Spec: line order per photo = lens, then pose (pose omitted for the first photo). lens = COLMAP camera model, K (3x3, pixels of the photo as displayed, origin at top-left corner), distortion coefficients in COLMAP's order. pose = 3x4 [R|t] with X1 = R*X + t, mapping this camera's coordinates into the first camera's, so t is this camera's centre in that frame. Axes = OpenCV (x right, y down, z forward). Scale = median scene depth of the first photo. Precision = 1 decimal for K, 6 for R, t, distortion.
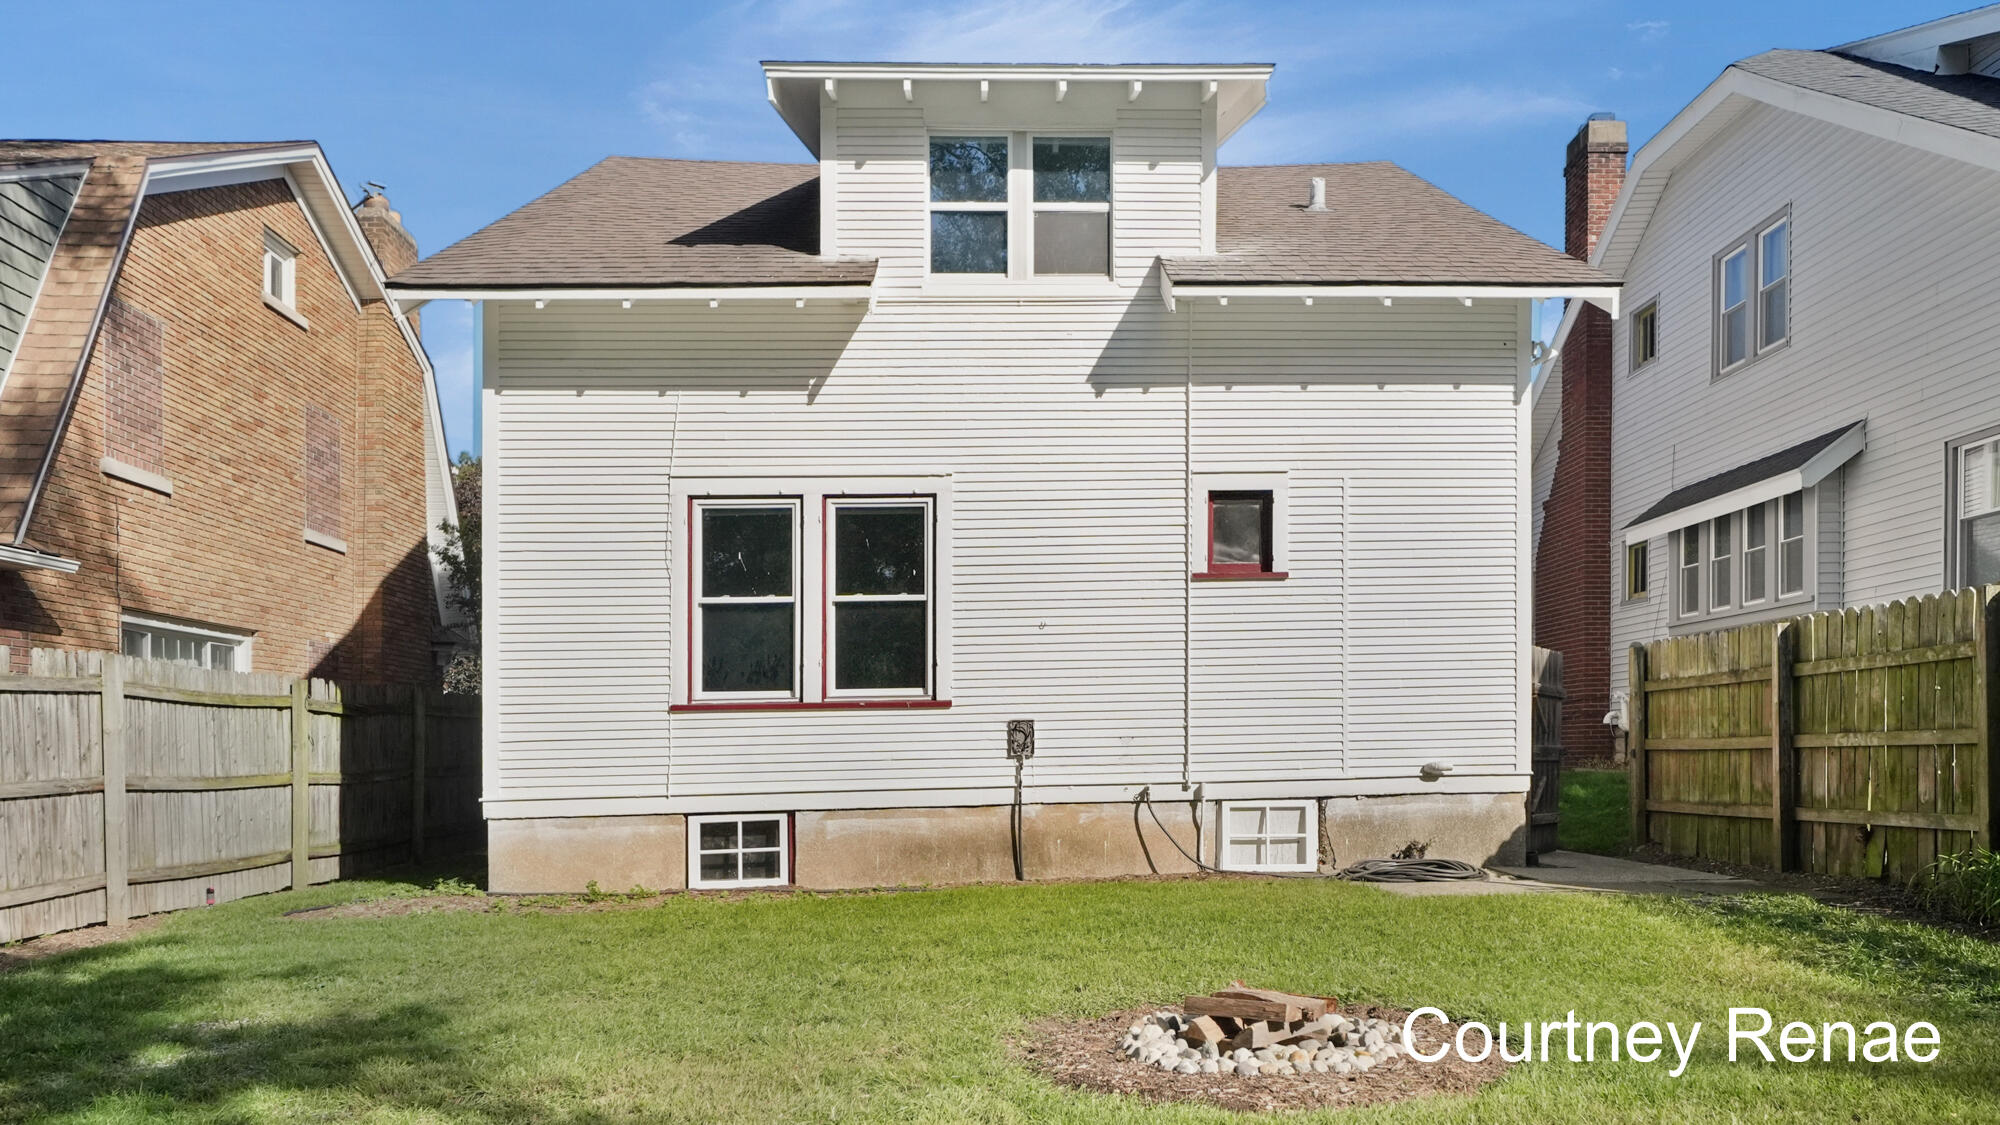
lens RADIAL K [[1186.1, 0, 1112.4], [0, 1186.1, 744.8], [0, 0, 1]] dist [0.011604, -0.000211]
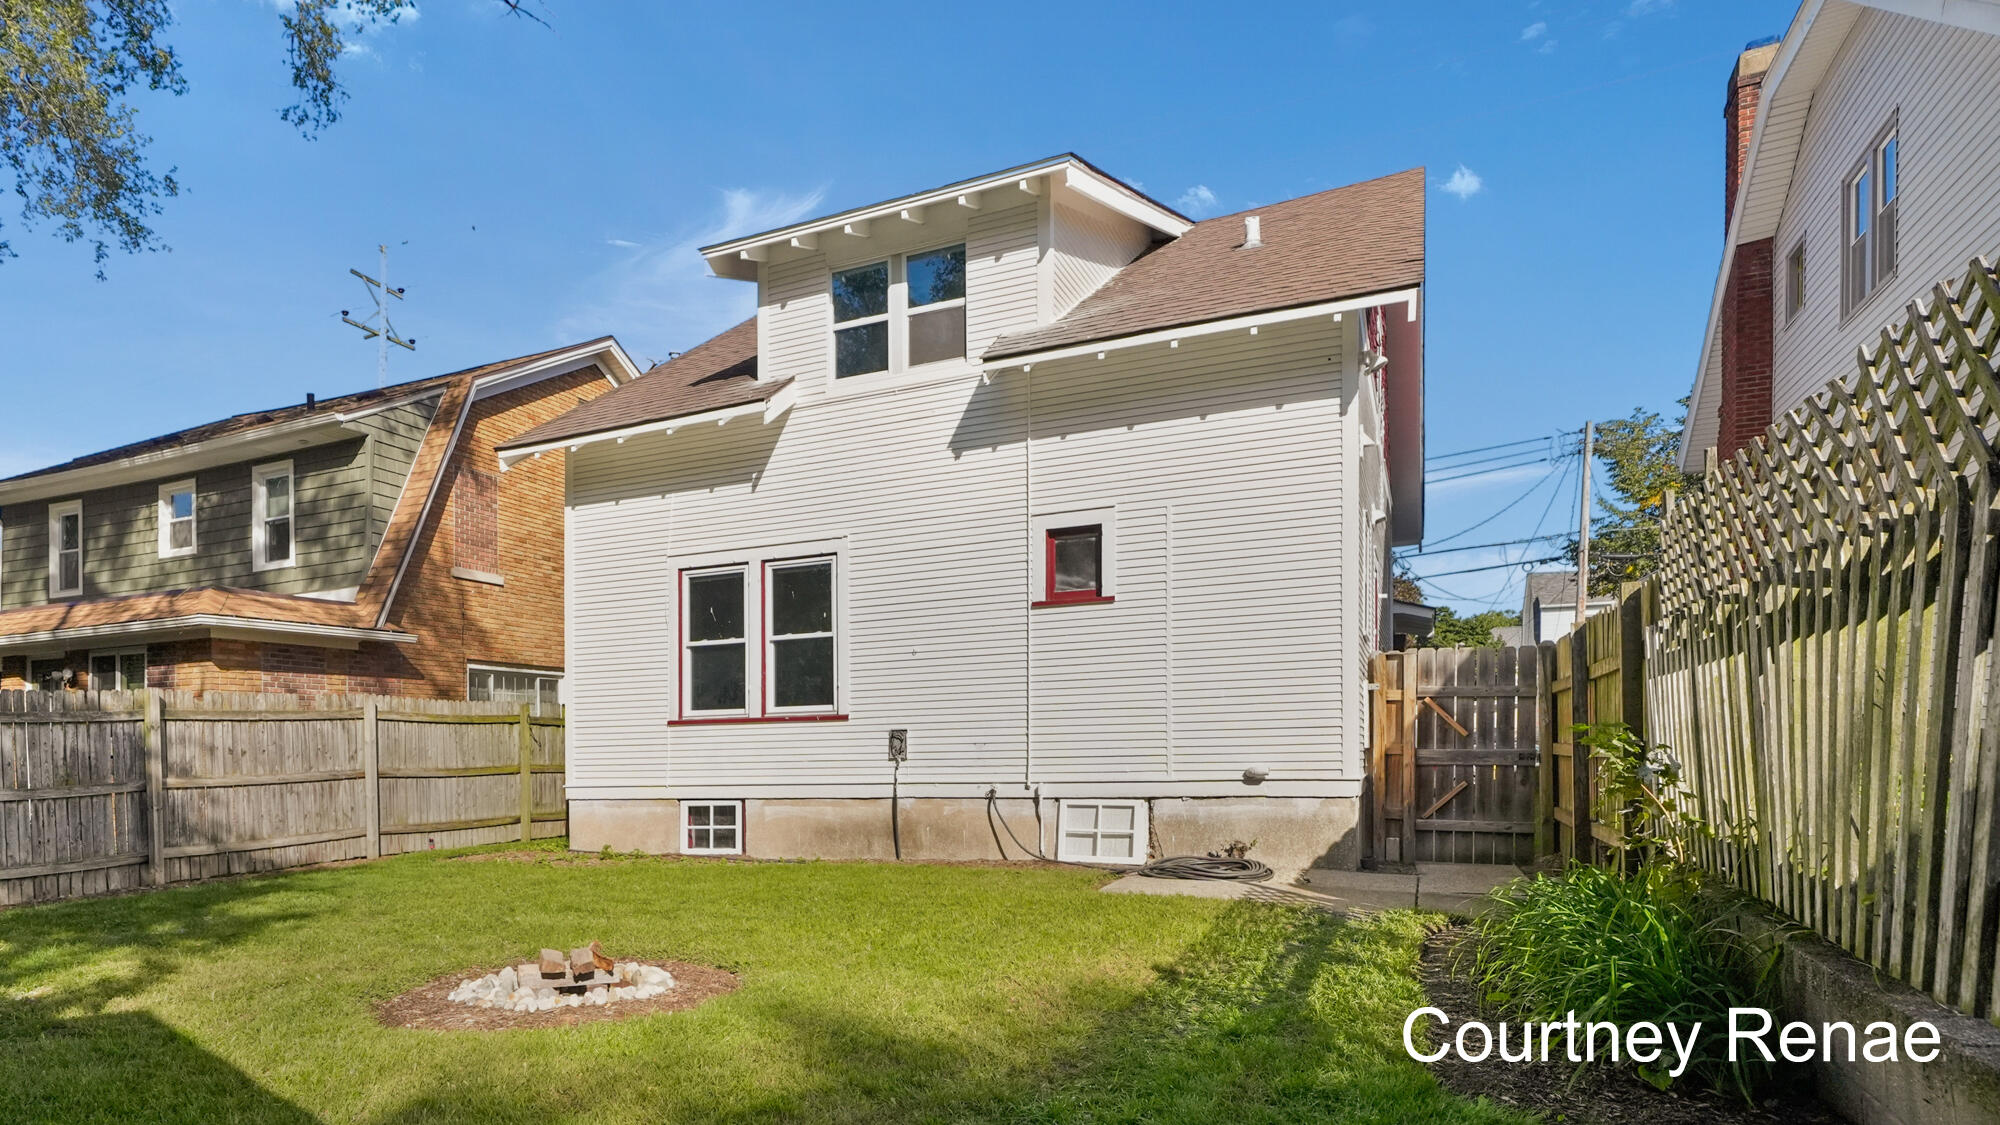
lens RADIAL K [[1049.1, 0, 994.2], [0, 1049.1, 736.3], [0, 0, 1]] dist [-0.000198, 0.000167]
pose [[0.897074, -0.001677, -0.441877, 0.492640], [0.003513, 0.999988, 0.003336, -0.017150], [0.441866, -0.004545, 0.897069, 0.064288]]
